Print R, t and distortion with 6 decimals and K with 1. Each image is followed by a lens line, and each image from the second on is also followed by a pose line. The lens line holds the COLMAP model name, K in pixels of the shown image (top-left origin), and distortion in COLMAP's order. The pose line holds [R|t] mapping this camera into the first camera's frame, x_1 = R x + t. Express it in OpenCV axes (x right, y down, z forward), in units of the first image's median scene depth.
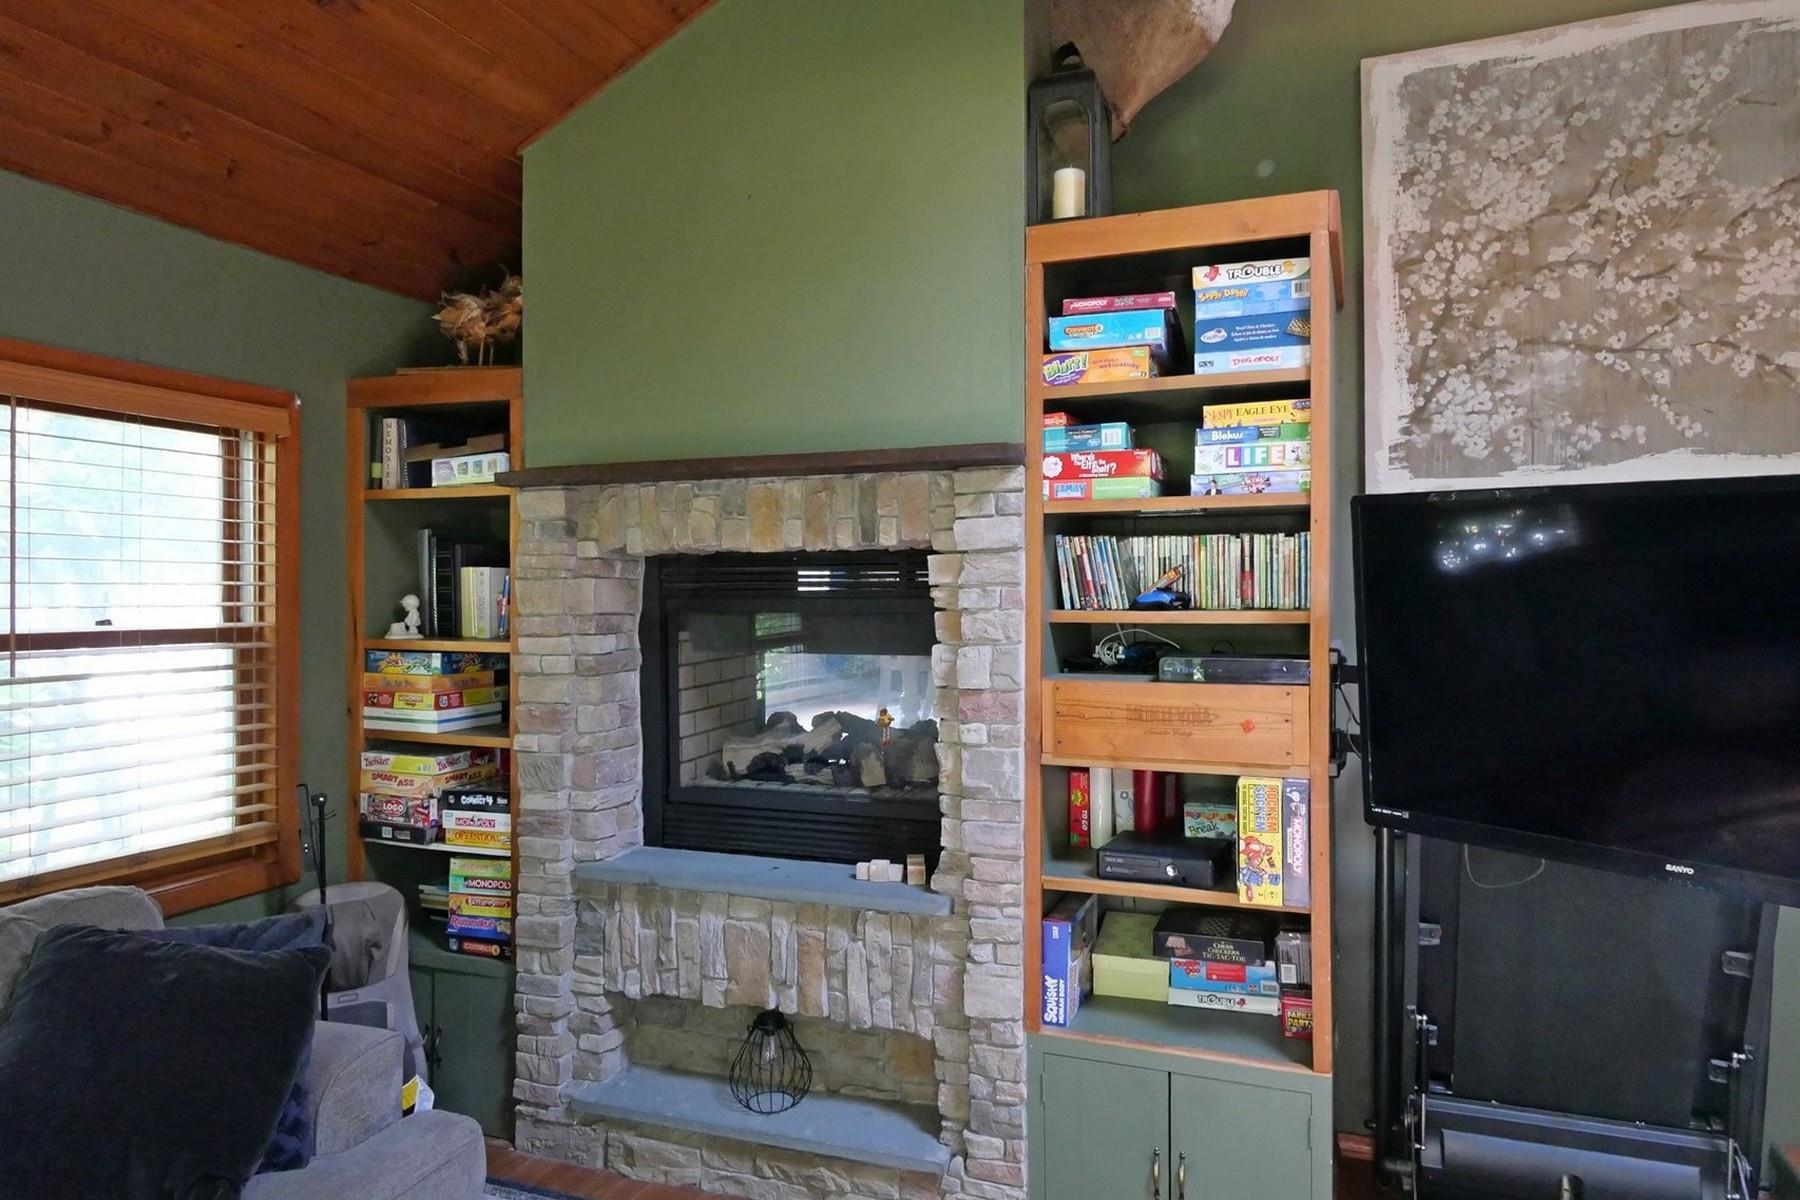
lens RADIAL K [[1128.5, 0, 900.4], [0, 1128.5, 592.7], [0, 0, 1]] dist [0.003550, -0.000579]
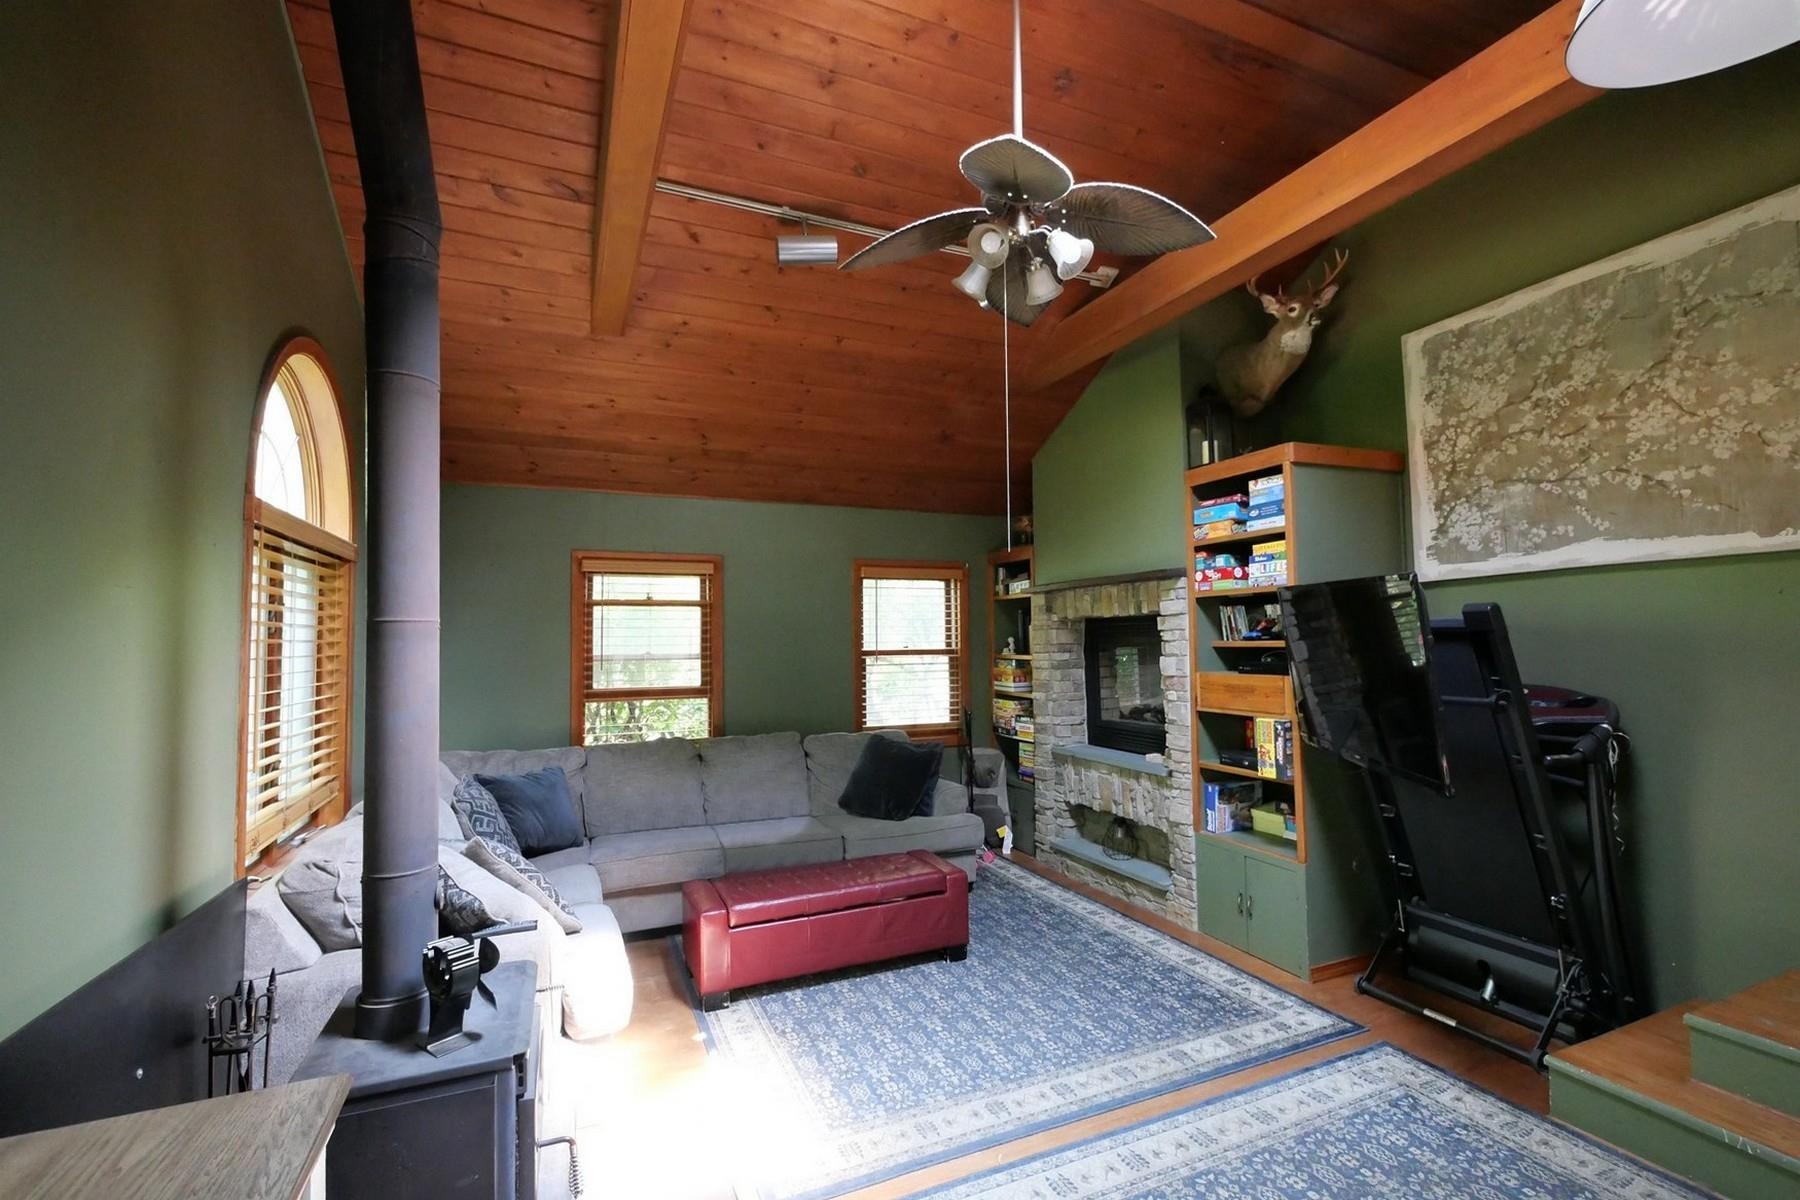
lens RADIAL K [[739.0, 0, 890.6], [0, 739.0, 605.7], [0, 0, 1]] dist [-0.013756, -0.000031]
pose [[0.695620, -0.038754, -0.717364, 0.693130], [0.007755, 0.998891, -0.046442, 0.008269], [0.718368, 0.026743, 0.695149, -0.410660]]
